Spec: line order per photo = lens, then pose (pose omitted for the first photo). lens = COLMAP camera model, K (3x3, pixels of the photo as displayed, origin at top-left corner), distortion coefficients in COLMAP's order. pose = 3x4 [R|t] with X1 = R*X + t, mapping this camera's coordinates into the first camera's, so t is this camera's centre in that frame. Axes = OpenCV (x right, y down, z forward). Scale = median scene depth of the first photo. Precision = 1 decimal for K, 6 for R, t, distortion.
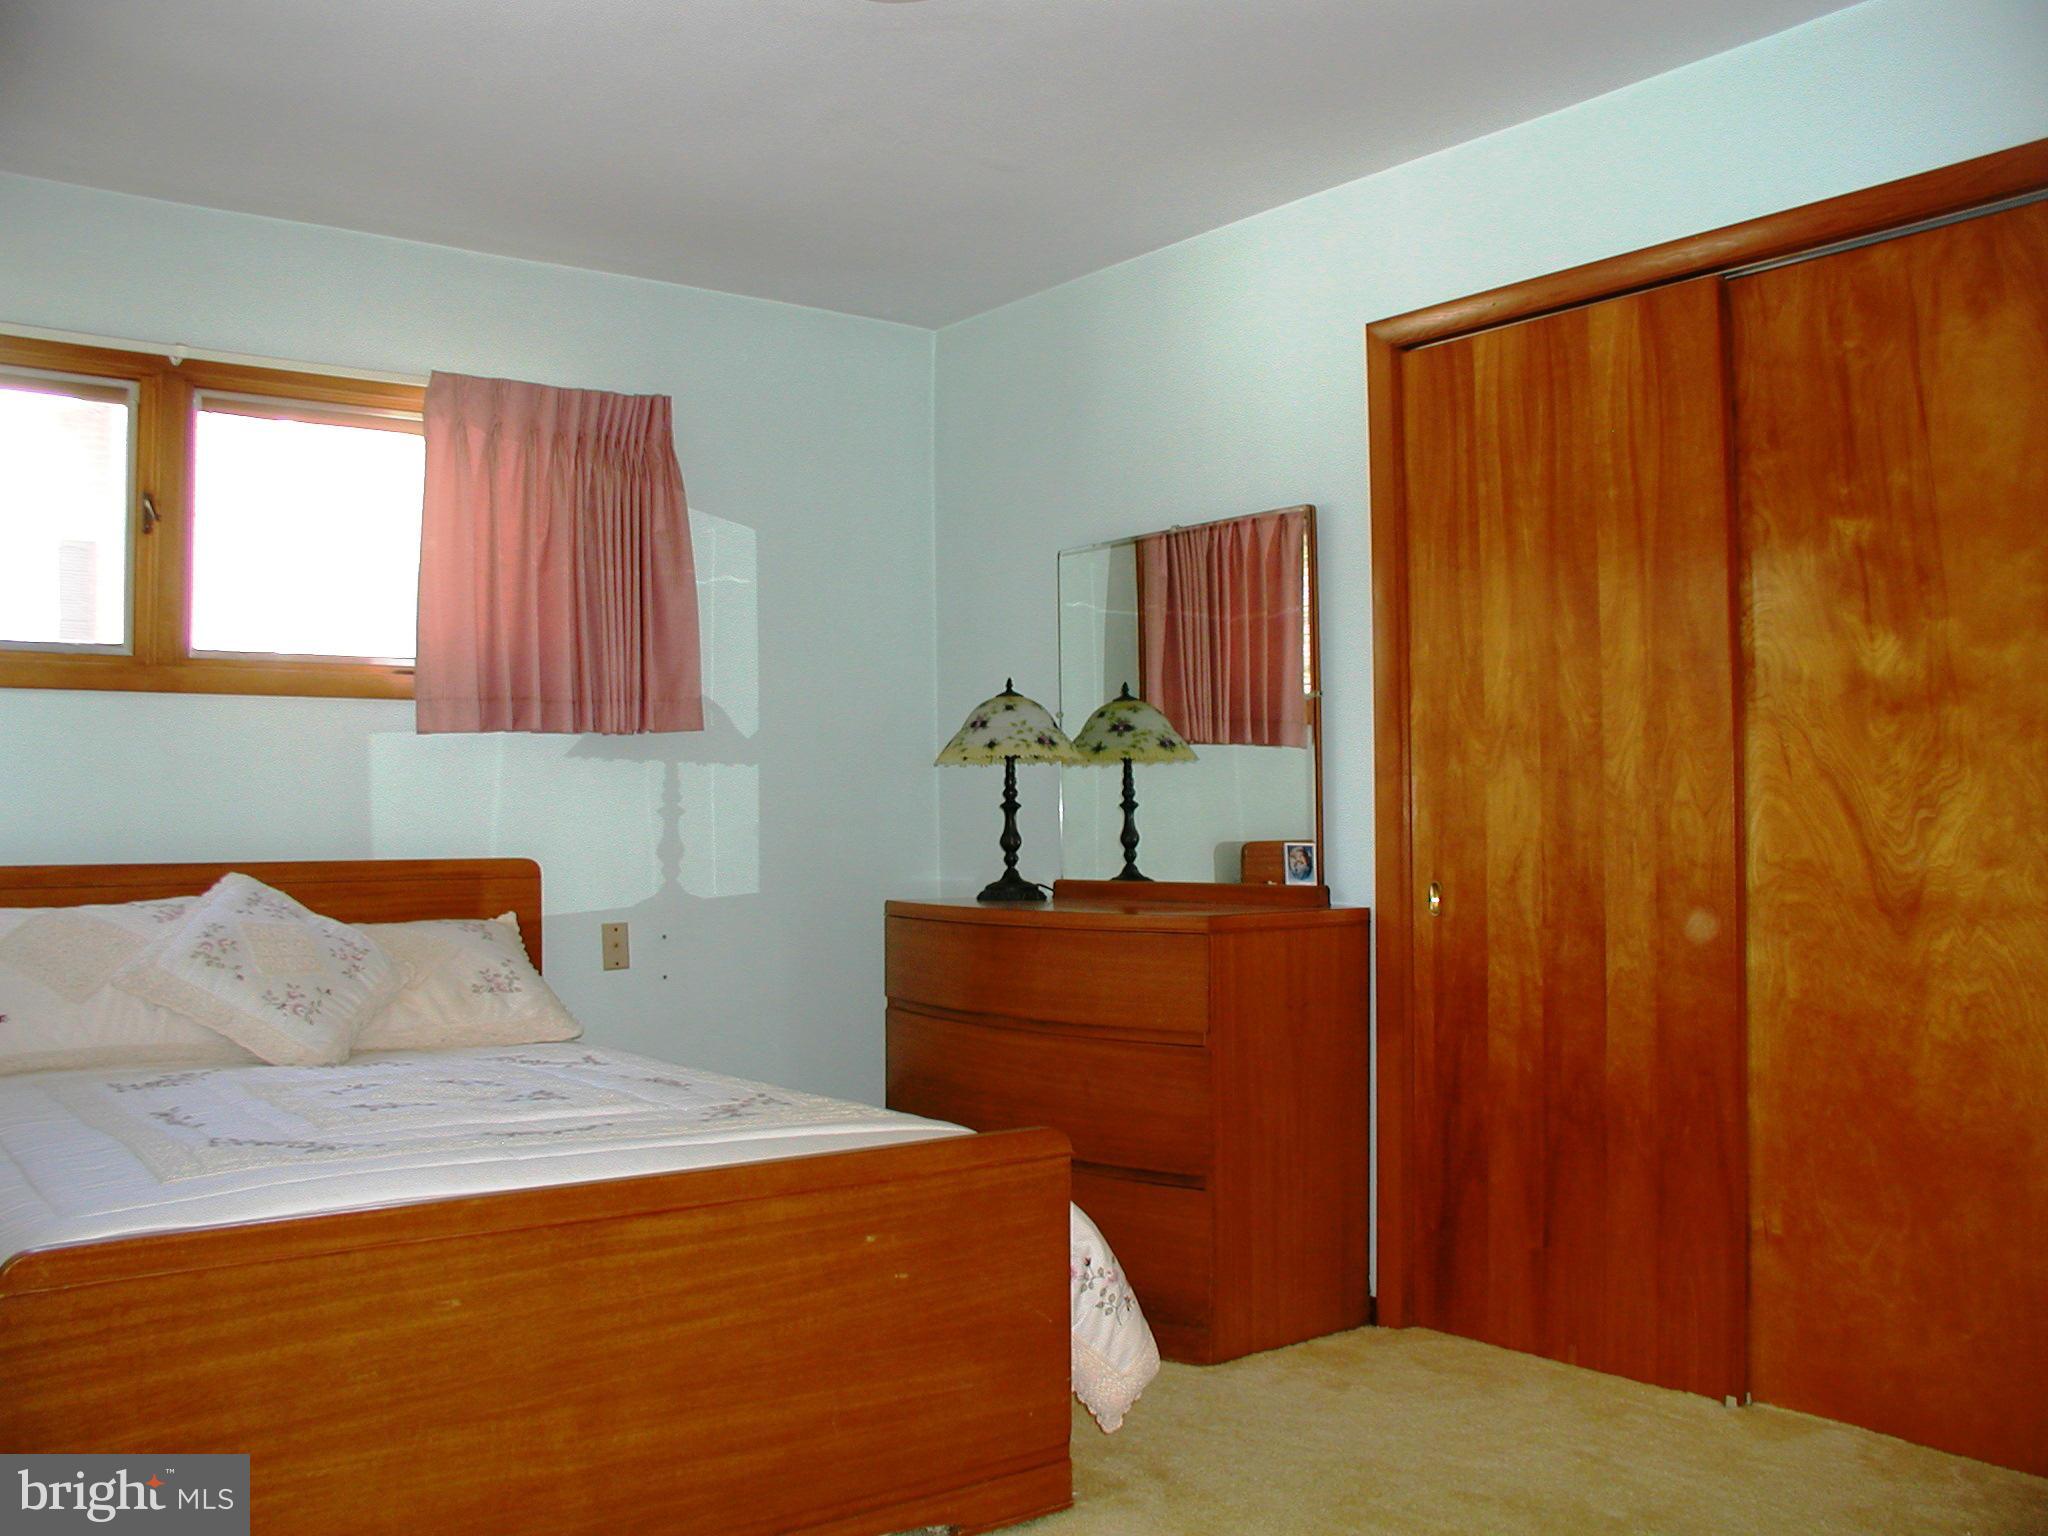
lens RADIAL K [[1896.8, 0, 1071.0], [0, 1896.8, 765.1], [0, 0, 1]] dist [-0.221625, 0.258195]
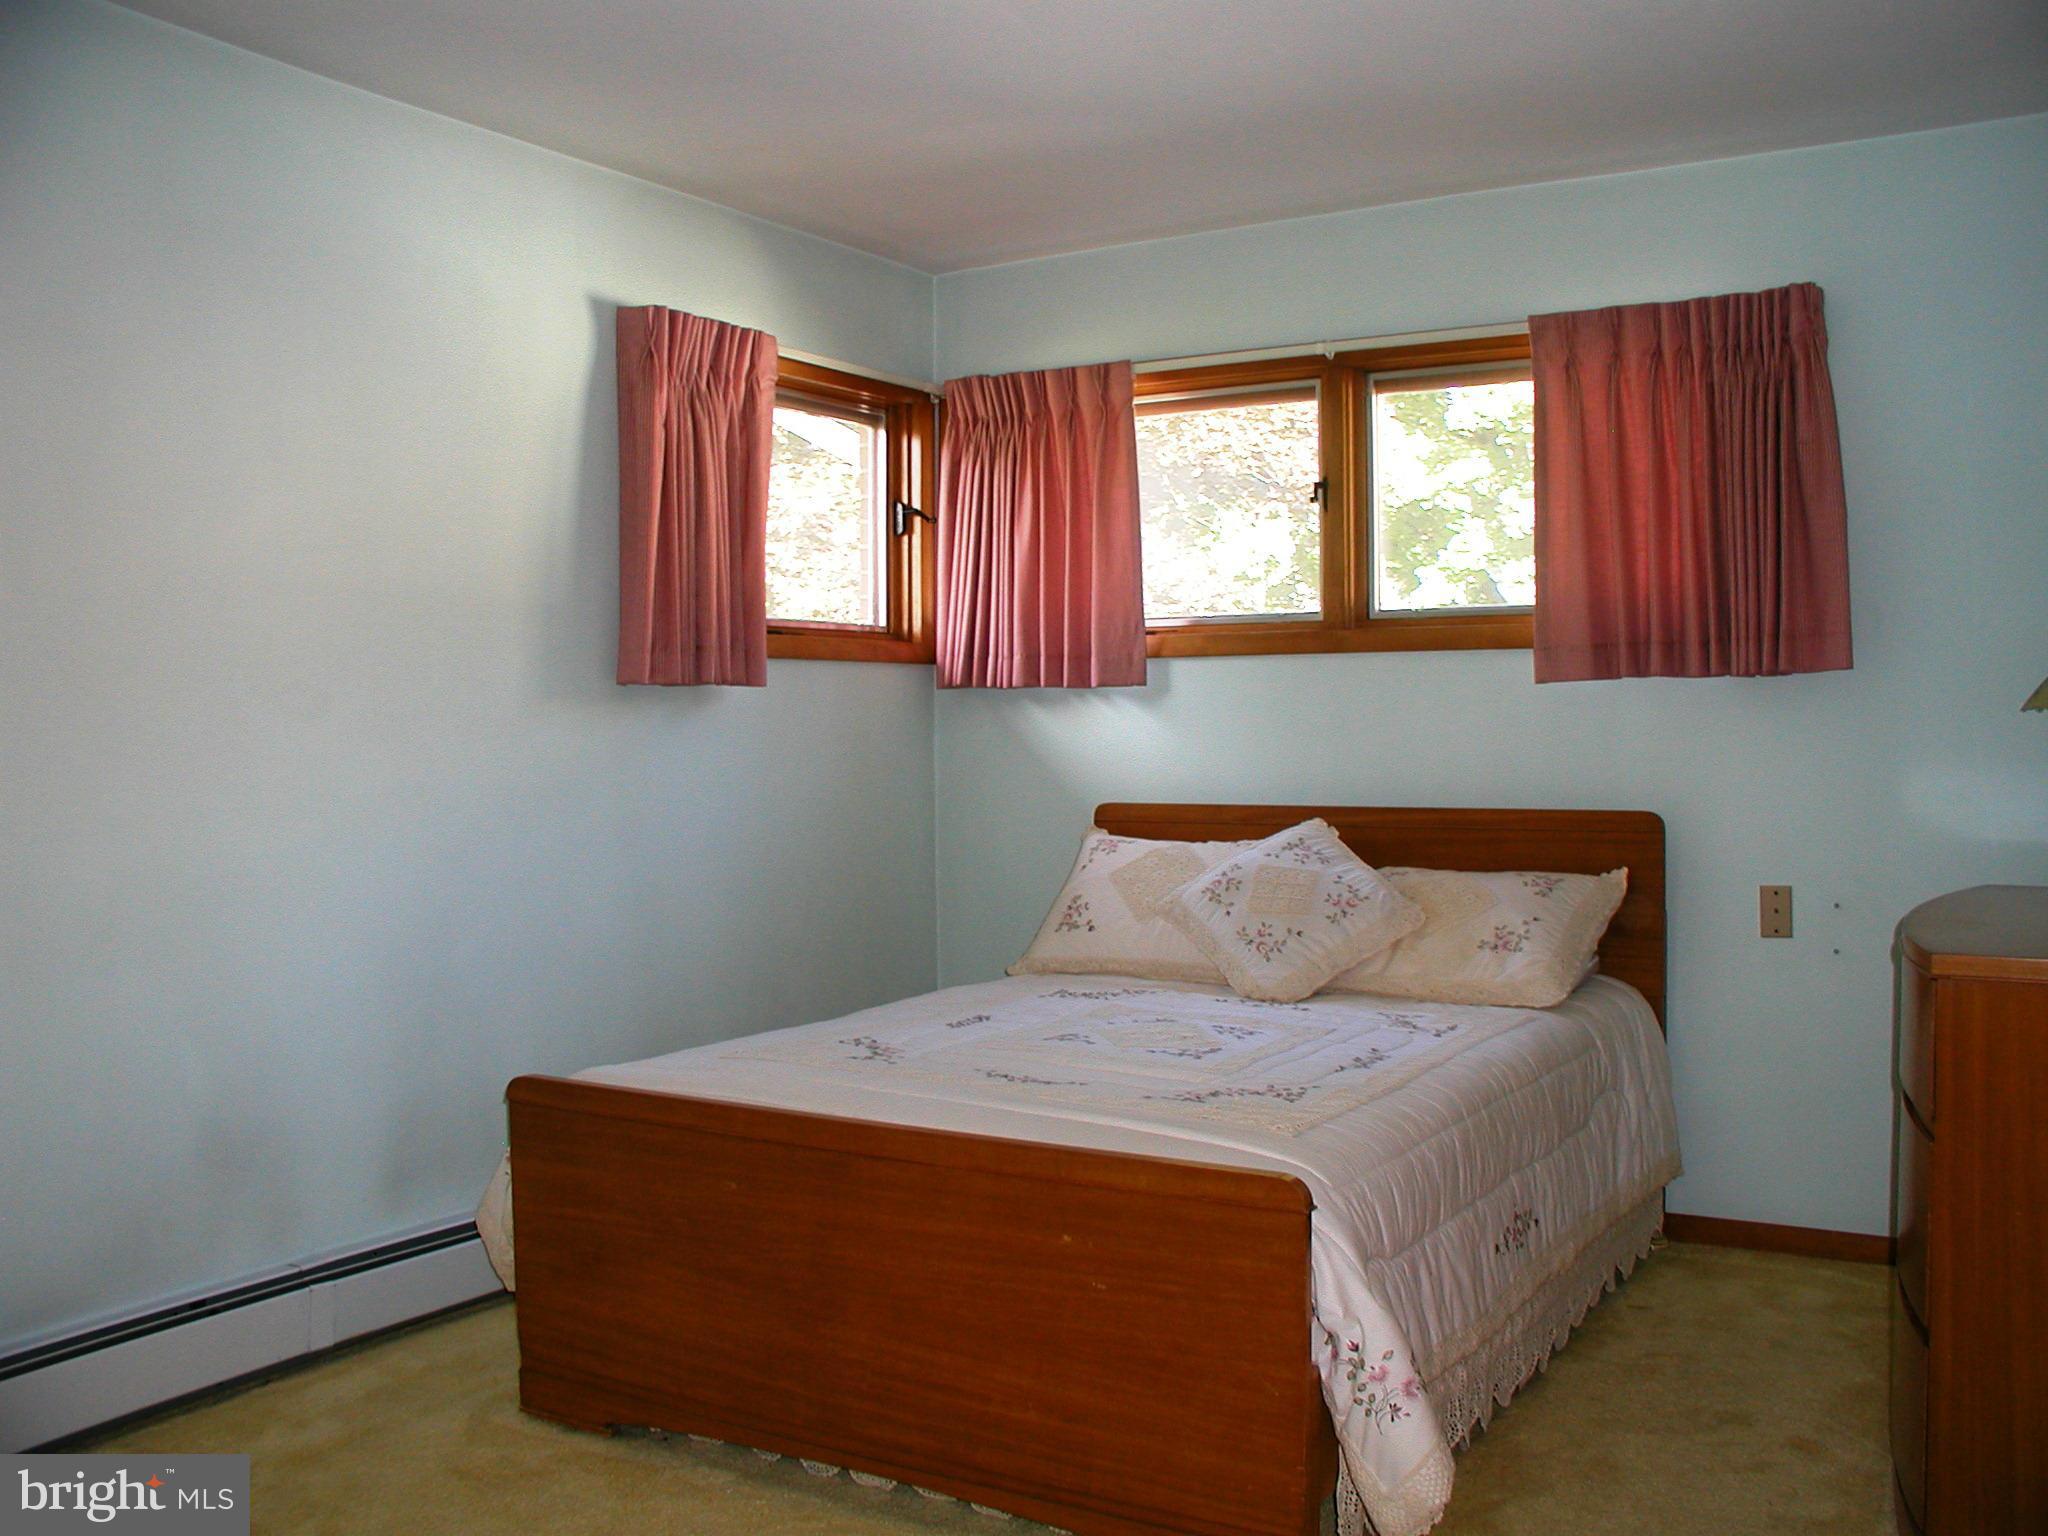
lens RADIAL K [[1896.8, 0, 1071.0], [0, 1896.8, 765.1], [0, 0, 1]] dist [-0.221625, 0.258195]
pose [[0.367473, 0.026521, -0.929656, 0.489796], [0.034013, 0.998541, 0.041931, -0.023546], [0.929412, -0.047029, 0.366035, 0.392014]]
